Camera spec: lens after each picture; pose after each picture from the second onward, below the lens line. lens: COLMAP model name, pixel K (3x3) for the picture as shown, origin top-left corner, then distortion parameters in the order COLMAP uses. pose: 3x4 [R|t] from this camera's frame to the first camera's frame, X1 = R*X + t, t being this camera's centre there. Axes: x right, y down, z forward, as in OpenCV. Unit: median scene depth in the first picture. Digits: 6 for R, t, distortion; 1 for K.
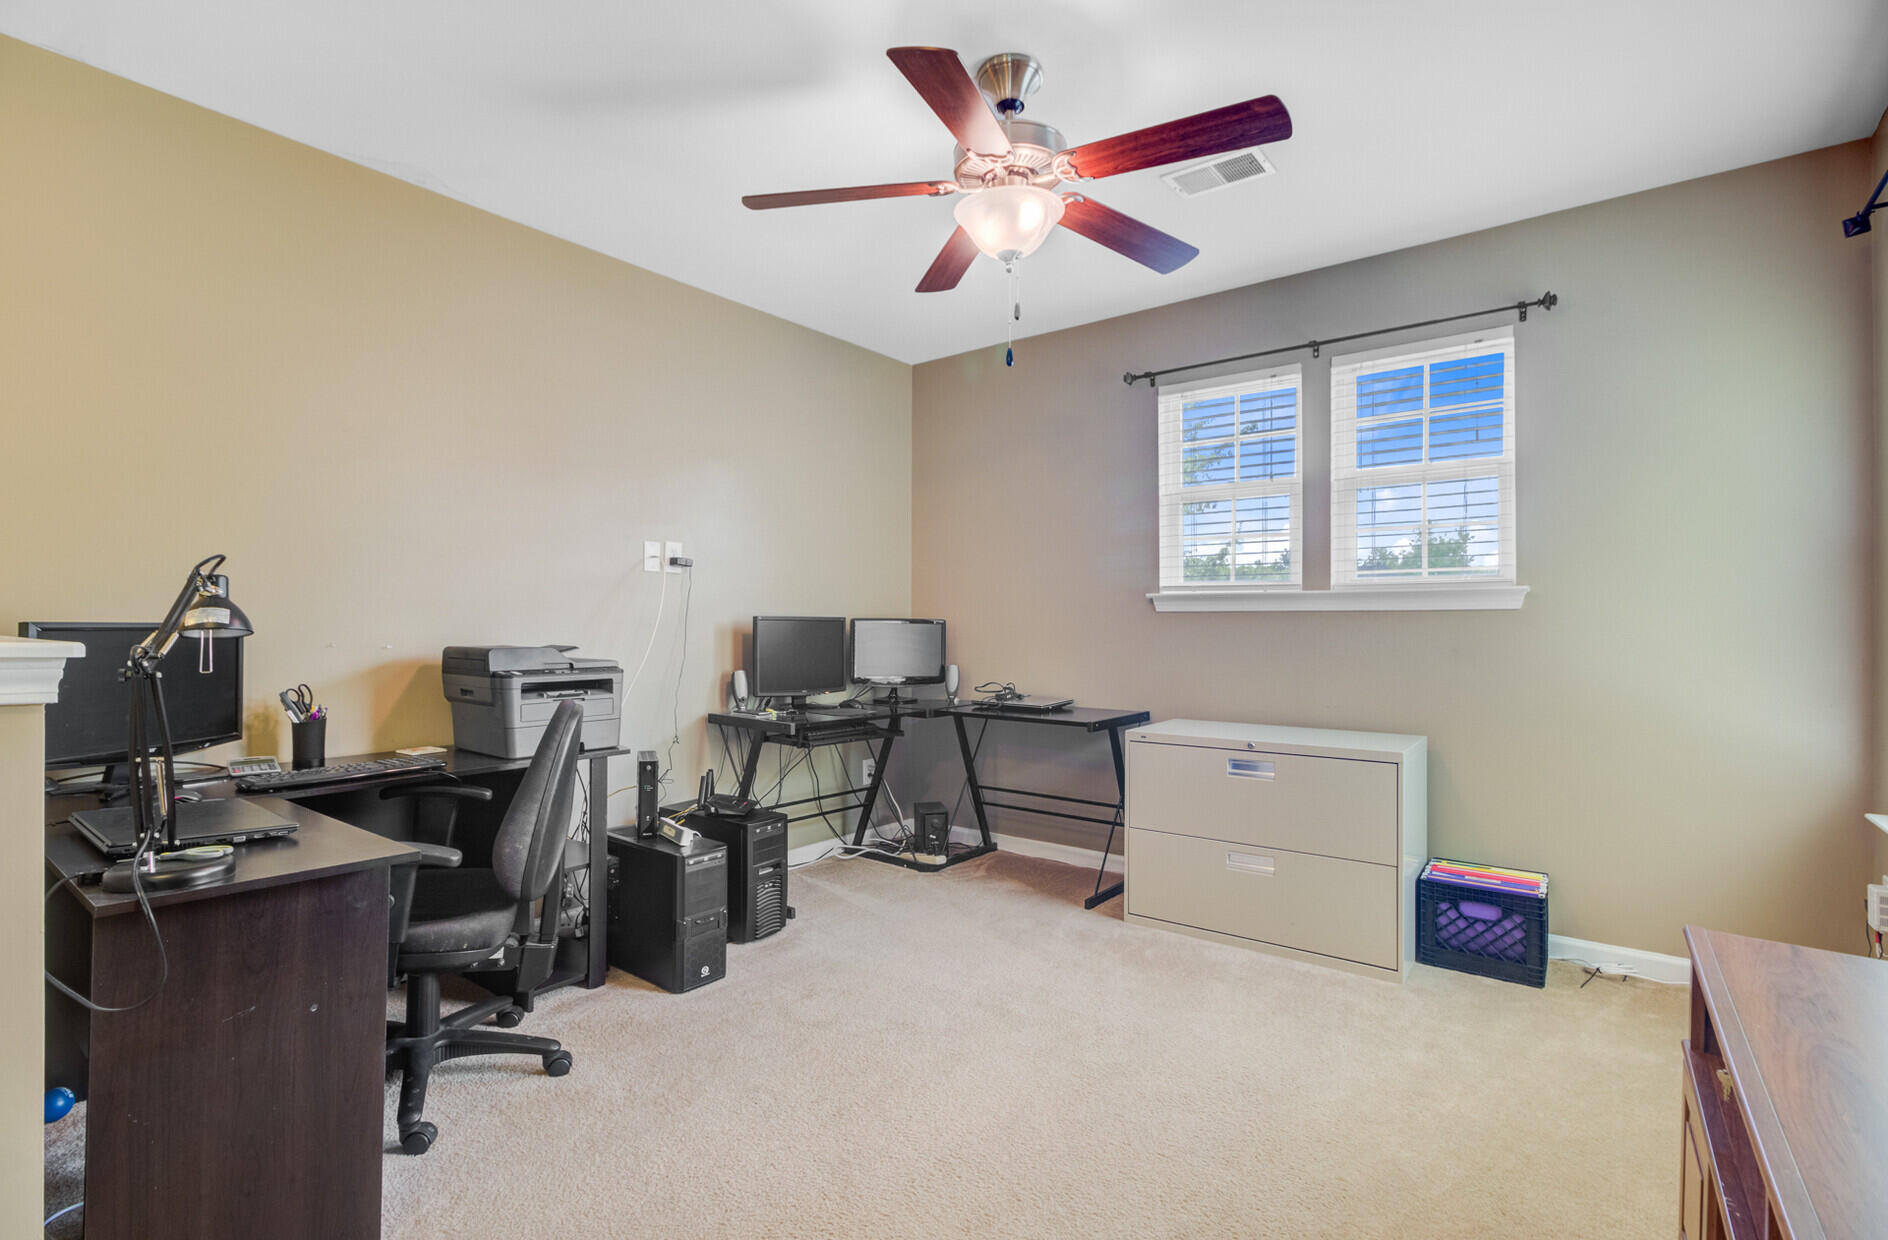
lens RADIAL K [[866.2, 0, 934.9], [0, 866.2, 618.9], [0, 0, 1]] dist [-0.000226, 0.000118]
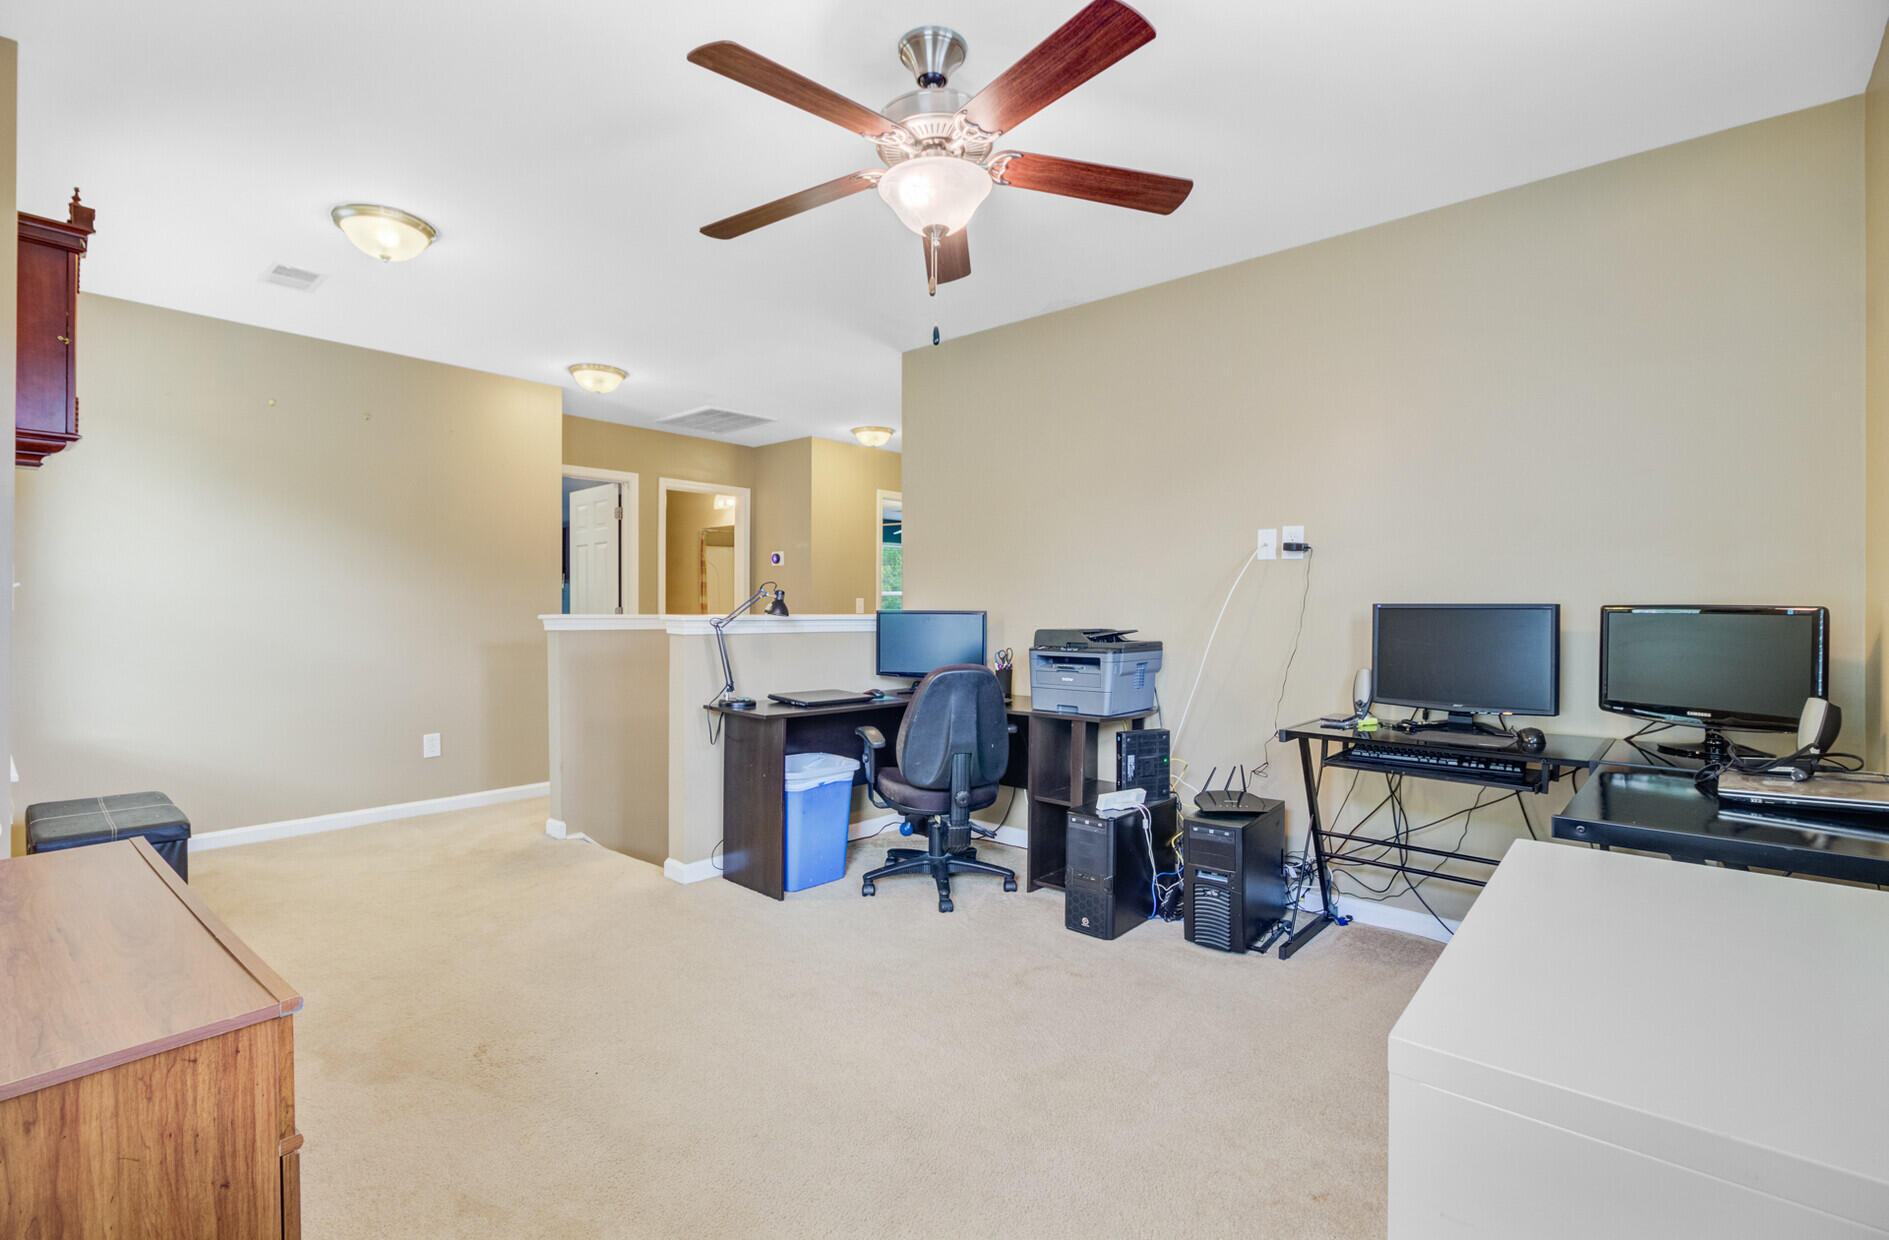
lens RADIAL K [[866.7, 0, 936.1], [0, 866.7, 614.1], [0, 0, 1]] dist [-0.000226, 0.000118]
pose [[-0.034279, 0.012272, -0.999337, 0.661789], [-0.002555, 0.999920, 0.012367, -0.003767], [0.999409, 0.002978, -0.034245, 0.651139]]
